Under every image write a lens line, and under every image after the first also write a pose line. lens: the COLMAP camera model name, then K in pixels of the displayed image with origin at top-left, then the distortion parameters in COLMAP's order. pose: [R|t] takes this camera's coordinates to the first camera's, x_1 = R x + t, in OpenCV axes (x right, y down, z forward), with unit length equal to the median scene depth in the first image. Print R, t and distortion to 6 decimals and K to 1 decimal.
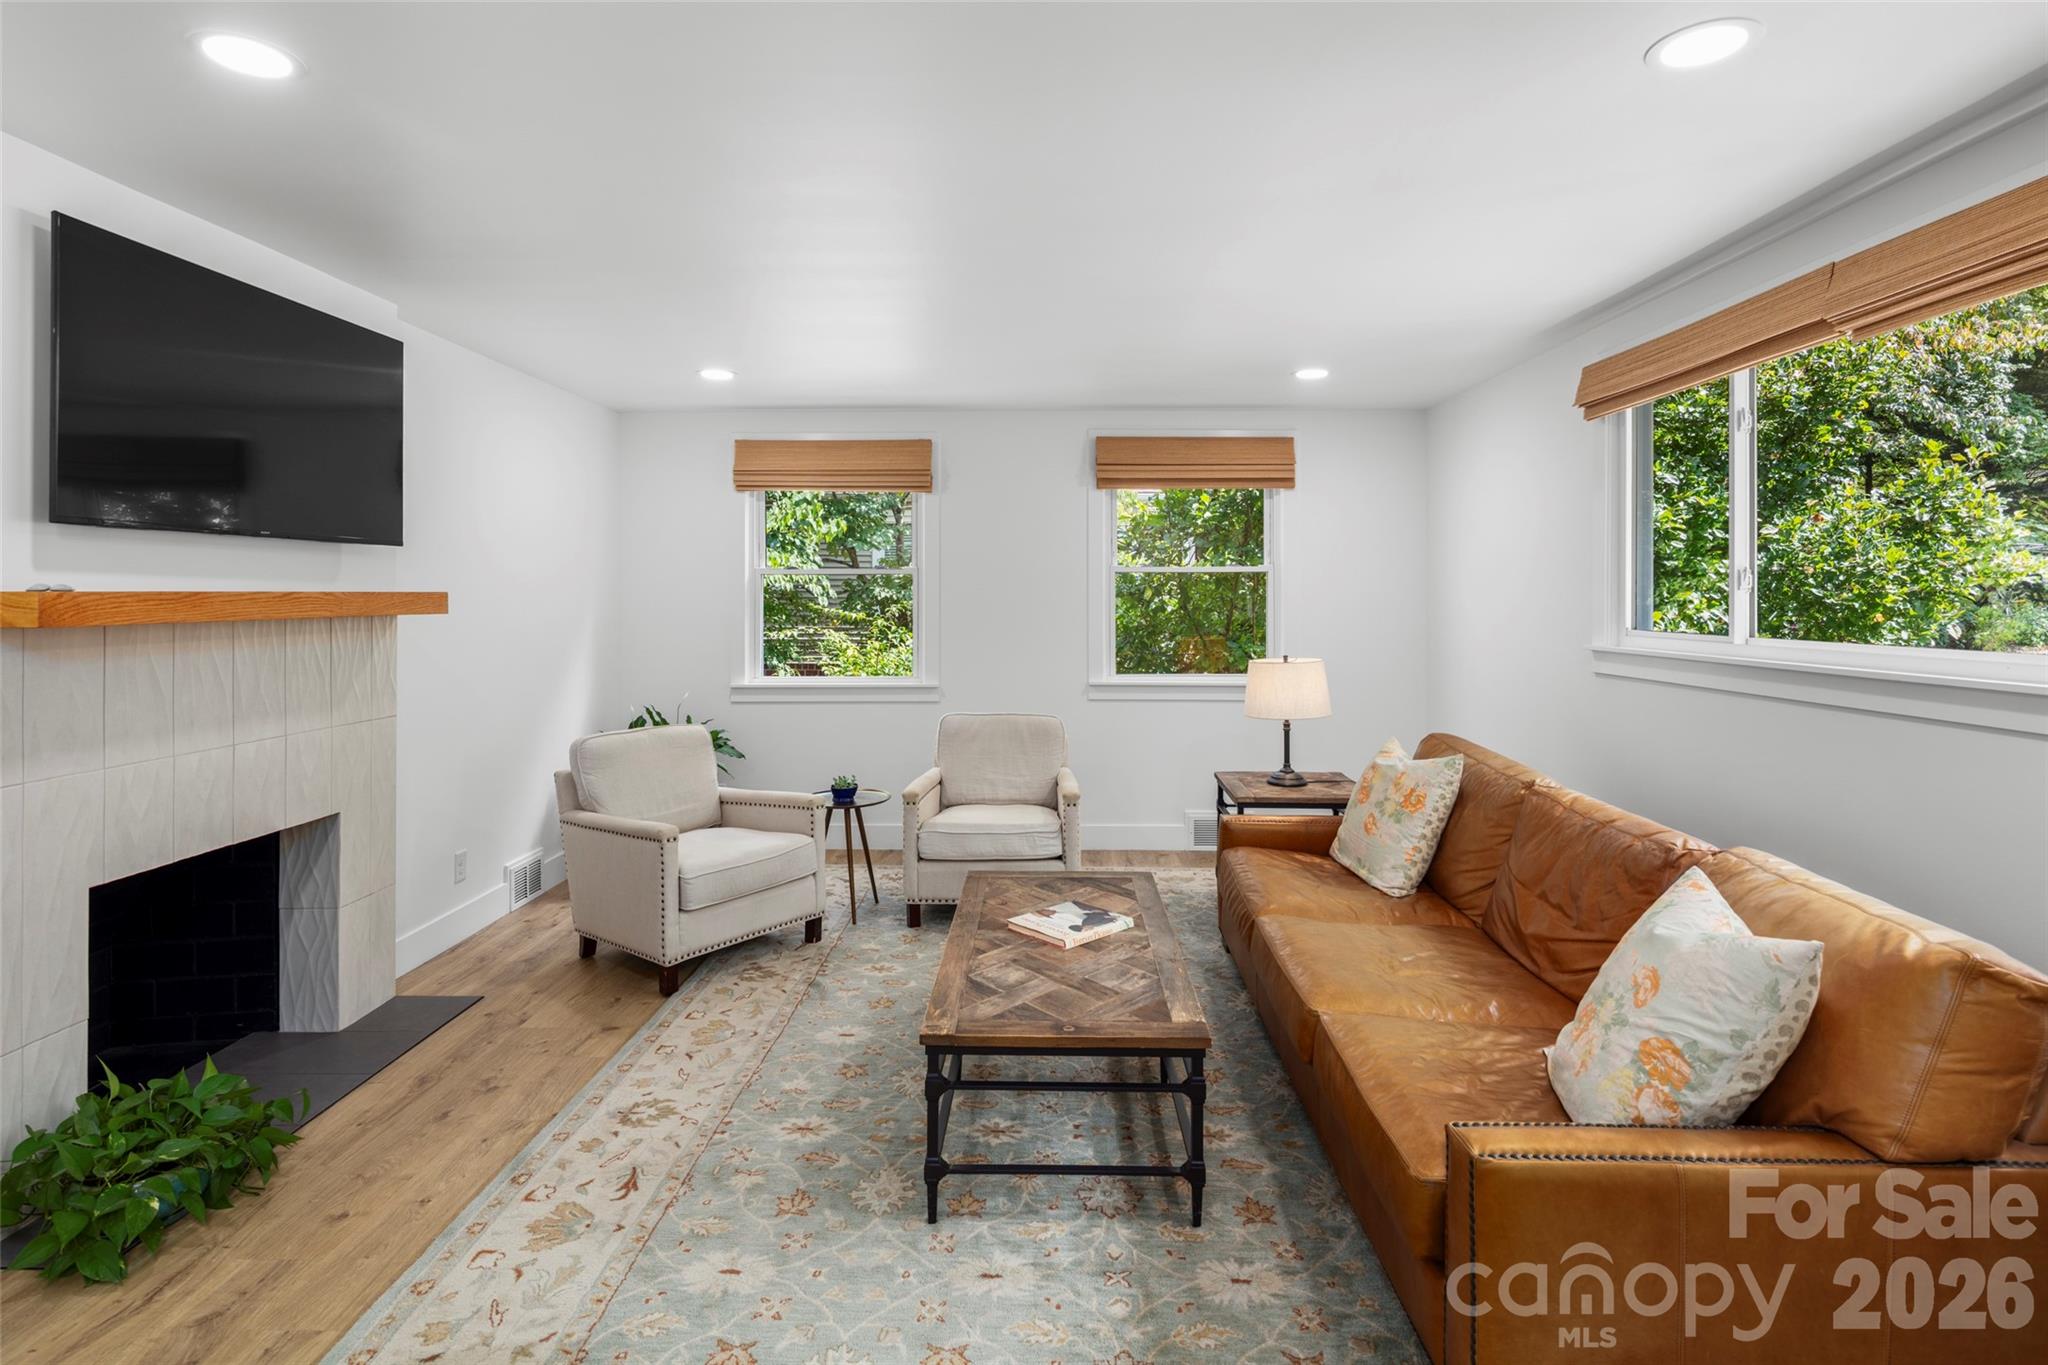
lens RADIAL K [[1009.4, 0, 1028.3], [0, 1009.4, 591.0], [0, 0, 1]] dist [0.003083, -0.000792]
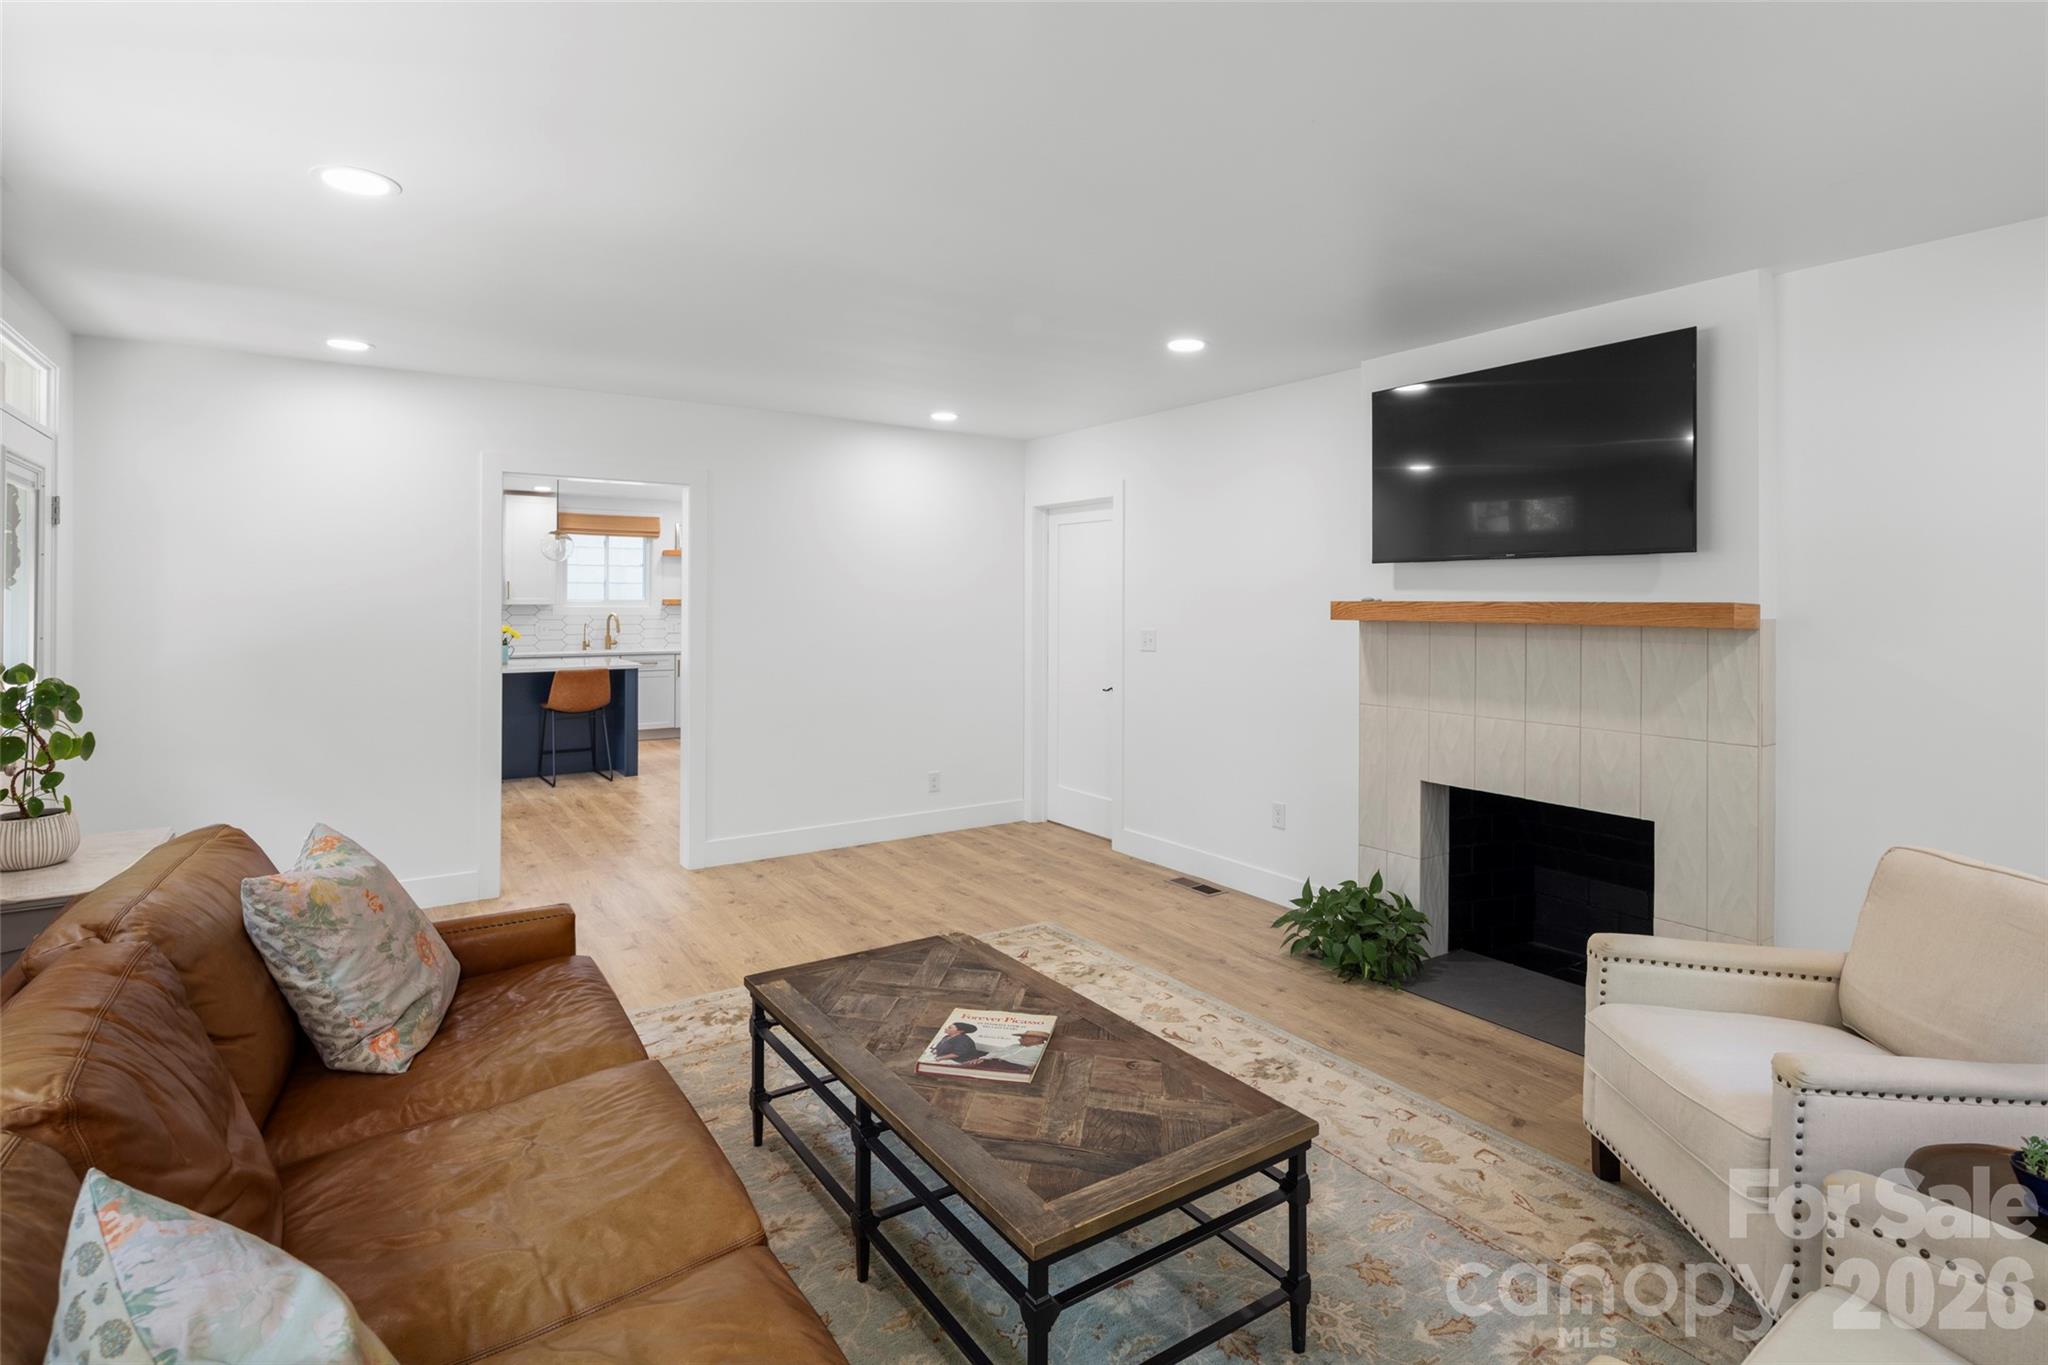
lens RADIAL K [[1018.4, 0, 1047.6], [0, 1018.4, 600.1], [0, 0, 1]] dist [0.004091, 0.000123]
pose [[-0.806265, -0.005785, -0.591526, 0.404015], [-0.005883, 0.999981, -0.001761, 0.003902], [0.591526, 0.002060, -0.806284, 1.455291]]
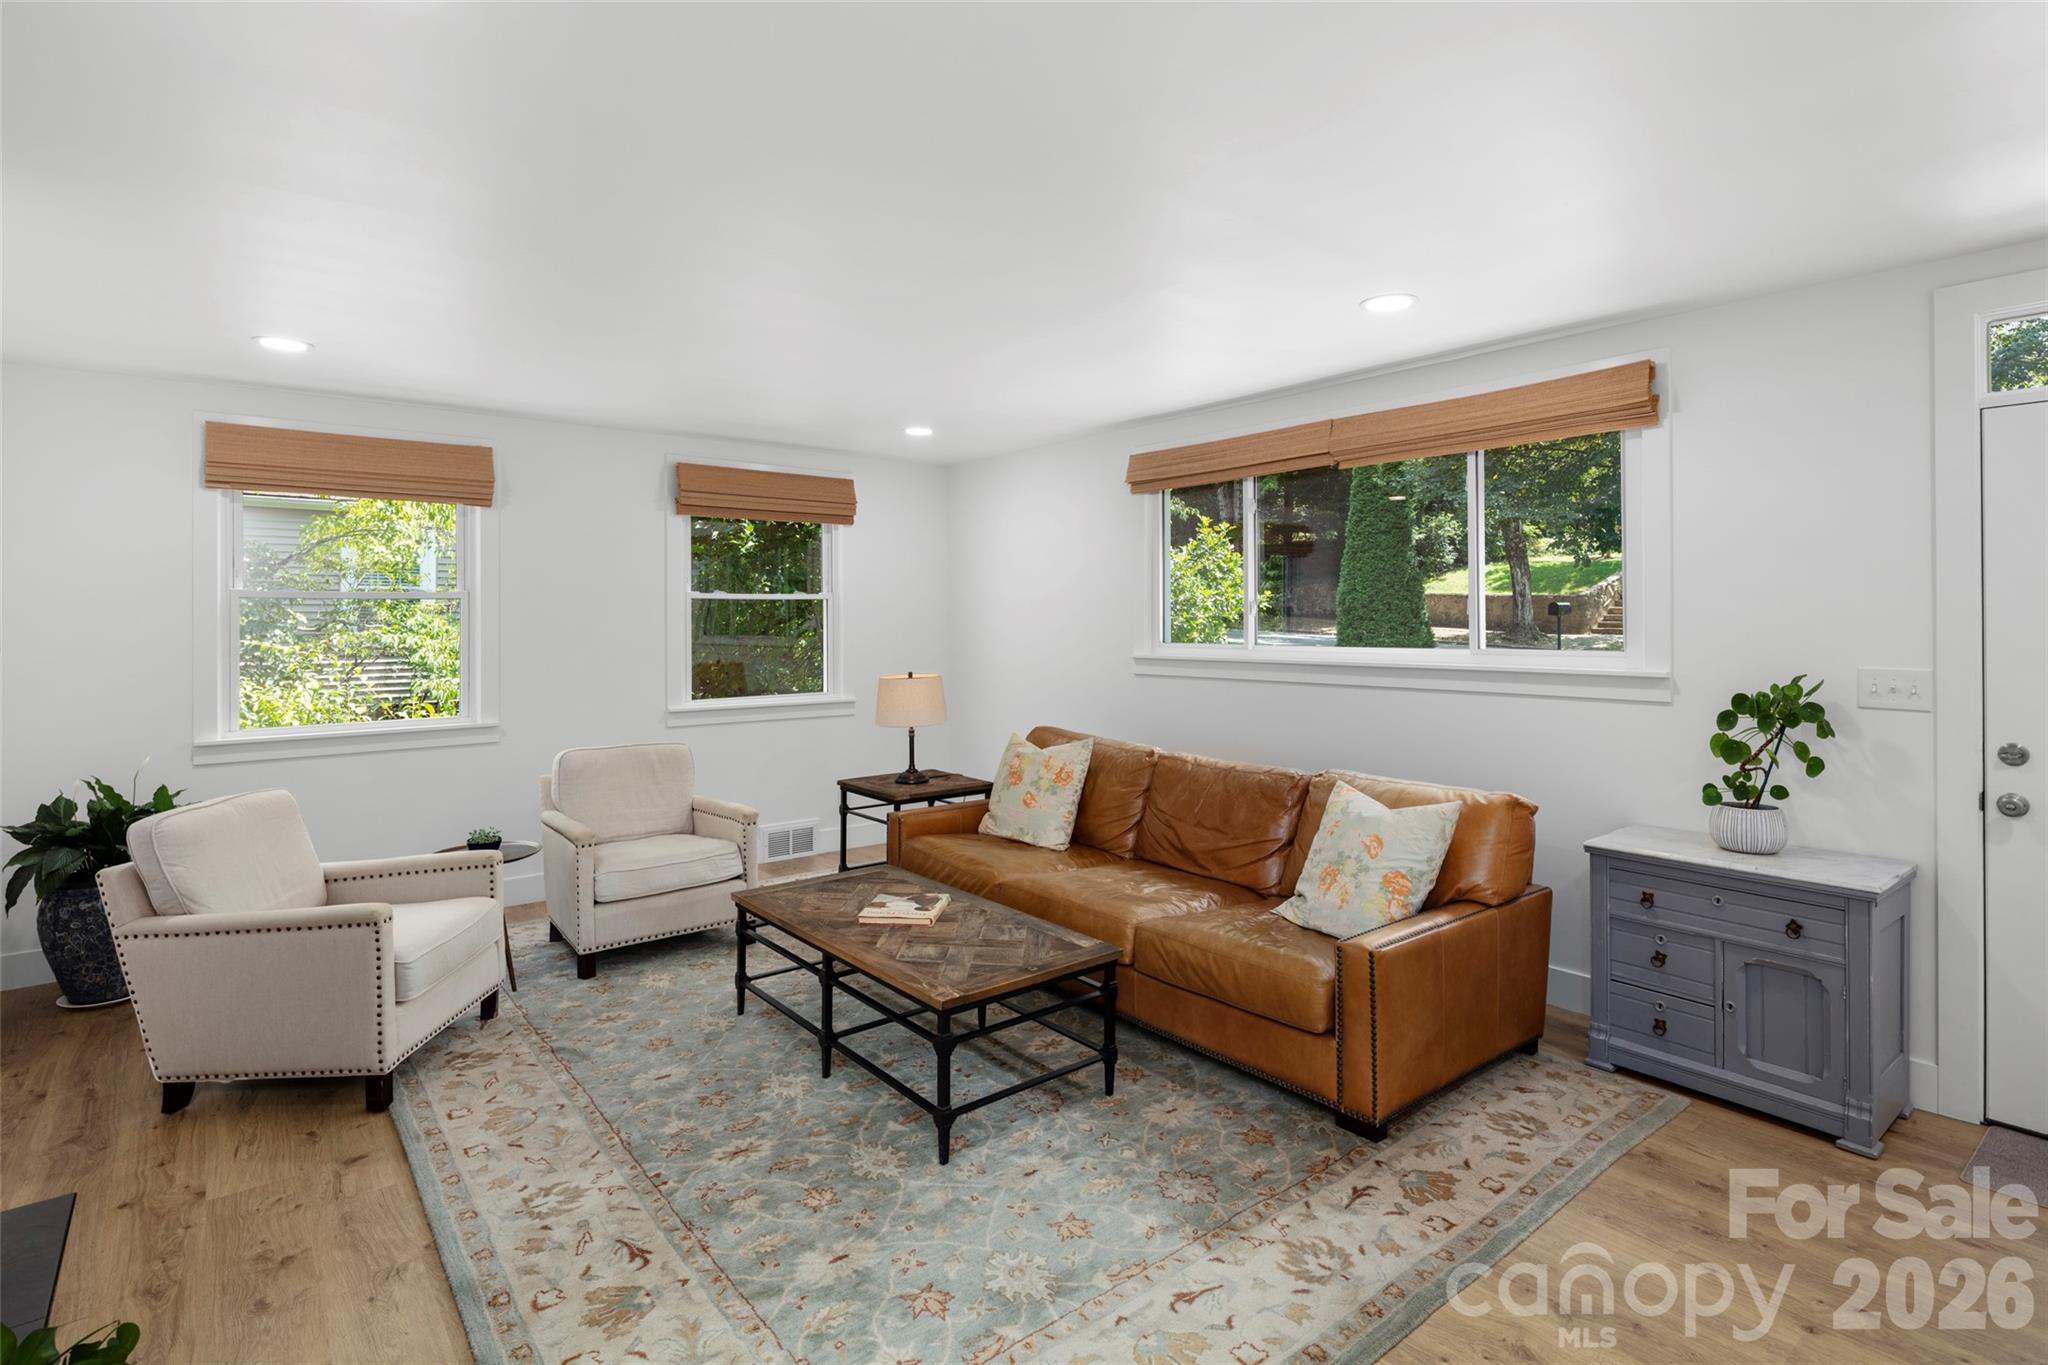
lens RADIAL K [[998.5, 0, 1021.6], [0, 998.5, 615.2], [0, 0, 1]] dist [0.012023, -0.011413]
pose [[0.769812, -0.002180, 0.638267, -0.516902], [0.003219, 0.999995, -0.000468, -0.000695], [-0.638262, 0.002415, 0.769815, 0.041731]]
